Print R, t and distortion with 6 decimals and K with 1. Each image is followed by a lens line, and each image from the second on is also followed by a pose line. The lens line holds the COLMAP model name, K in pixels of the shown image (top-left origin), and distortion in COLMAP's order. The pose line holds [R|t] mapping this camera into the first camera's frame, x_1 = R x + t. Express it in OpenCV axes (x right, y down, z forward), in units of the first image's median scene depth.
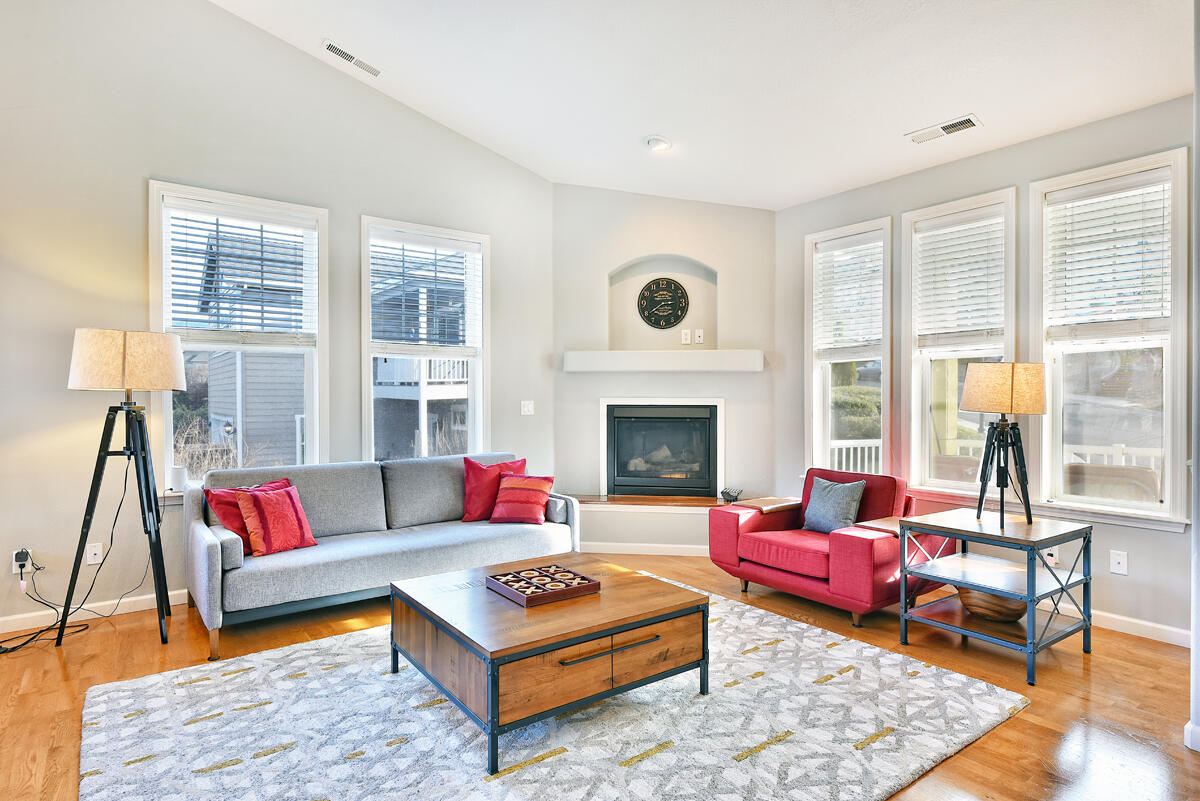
lens RADIAL K [[656.0, 0, 597.7], [0, 656.0, 398.1], [0, 0, 1]] dist [0.005209, -0.000048]
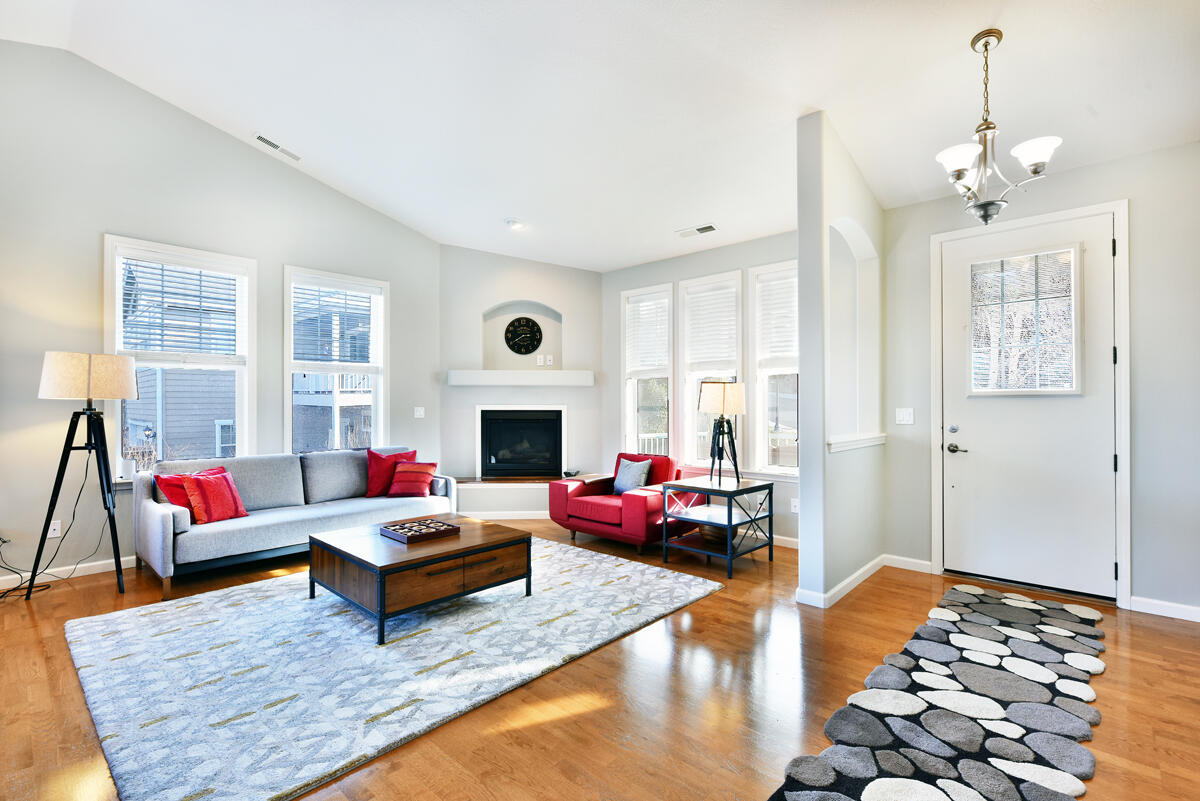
lens RADIAL K [[548.1, 0, 601.7], [0, 548.1, 401.1], [0, 0, 1]] dist [-0.001054, -0.001023]
pose [[0.981872, 0.000498, 0.189546, 0.070954], [0.000897, 0.999973, -0.007277, 0.000723], [-0.189545, 0.007315, 0.981845, -0.250868]]
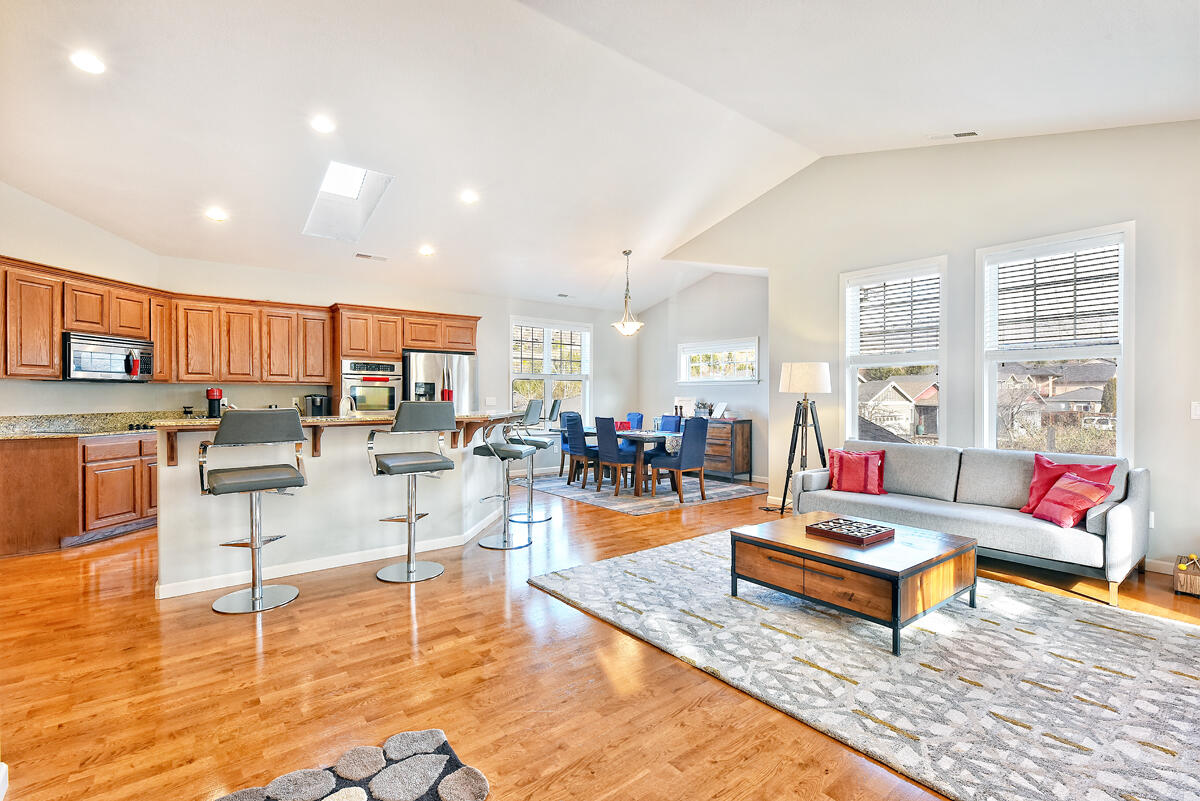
lens RADIAL K [[548.1, 0, 600.9], [0, 548.1, 402.1], [0, 0, 1]] dist [-0.001054, -0.001023]
pose [[0.029356, 0.014523, -0.999464, 0.905345], [-0.004318, 0.999887, 0.014403, -0.003663], [0.999560, 0.003893, 0.029416, 0.372574]]
